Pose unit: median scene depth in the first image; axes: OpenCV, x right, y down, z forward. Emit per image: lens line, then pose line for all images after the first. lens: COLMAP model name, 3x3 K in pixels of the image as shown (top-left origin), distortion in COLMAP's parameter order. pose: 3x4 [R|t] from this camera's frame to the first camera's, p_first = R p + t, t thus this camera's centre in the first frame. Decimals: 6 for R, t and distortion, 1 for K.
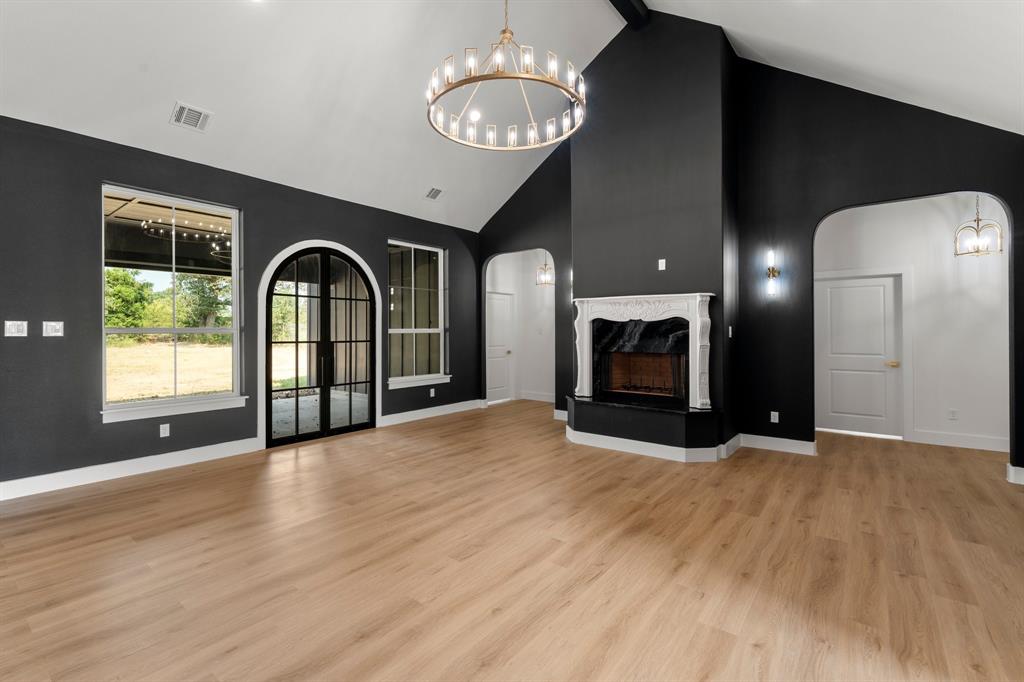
lens RADIAL K [[448.7, 0, 515.6], [0, 448.7, 337.2], [0, 0, 1]] dist [0.000089, -0.000032]
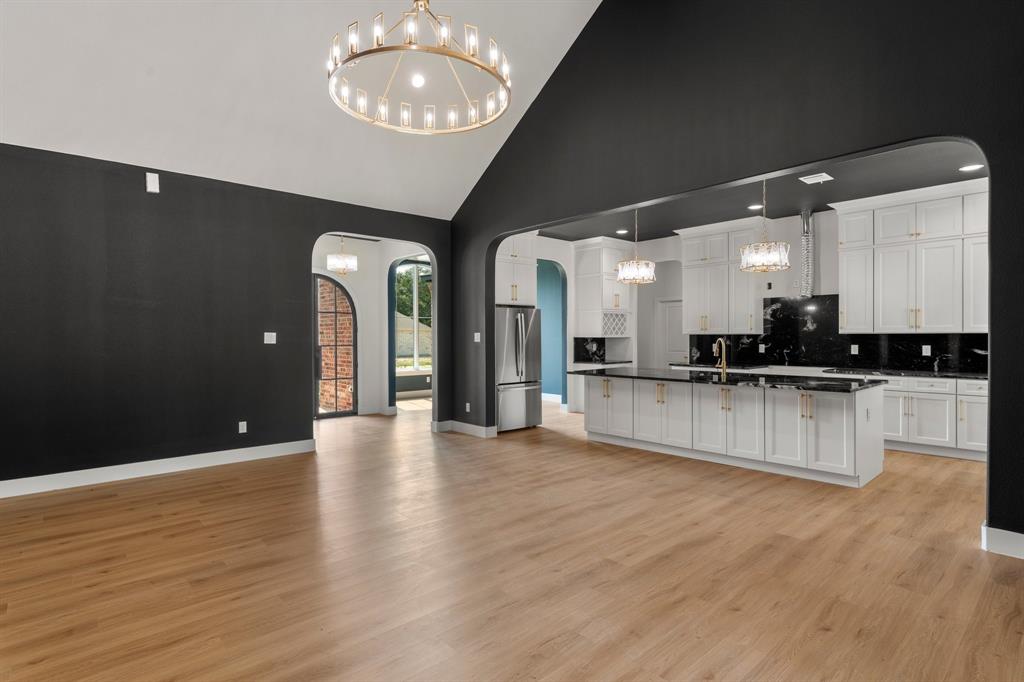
lens RADIAL K [[535.7, 0, 515.2], [0, 535.7, 338.9], [0, 0, 1]] dist [-0.000098, -0.000217]
pose [[-0.984263, 0.002235, 0.176694, -0.357334], [0.006083, 0.999756, 0.021238, -0.032182], [-0.176604, 0.021978, -0.984037, 1.865962]]
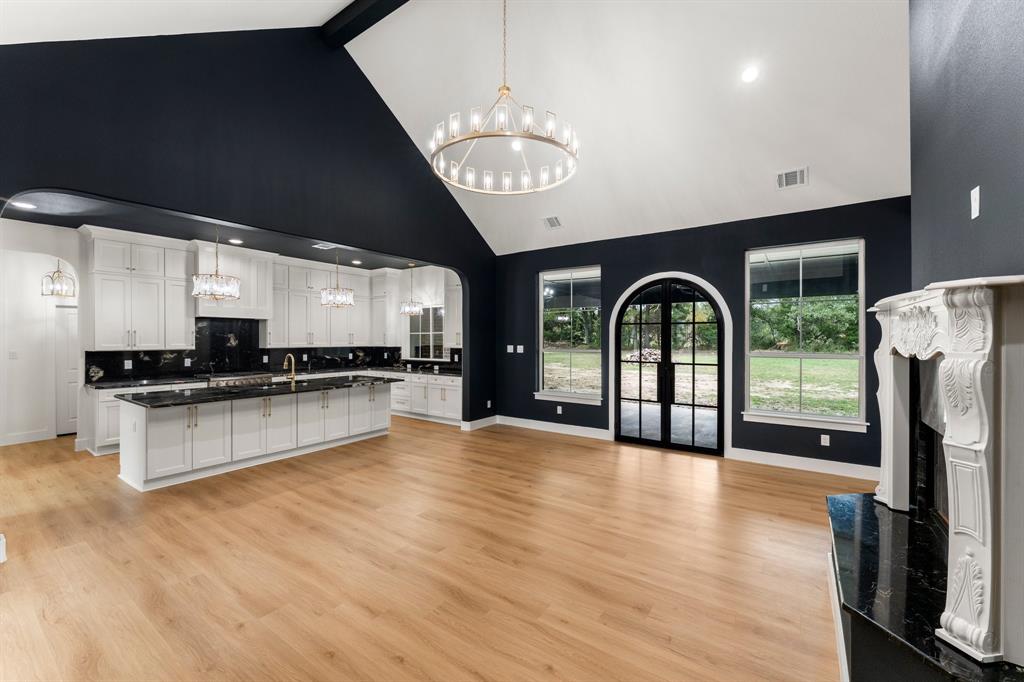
lens RADIAL K [[413.6, 0, 512.0], [0, 413.6, 341.0], [0, 0, 1]] dist [0.000624, -0.000033]
pose [[0.058170, 0.005367, -0.998292, 0.919791], [-0.016579, 0.999853, 0.004409, -0.066879], [0.998169, 0.016295, 0.058250, 0.889724]]
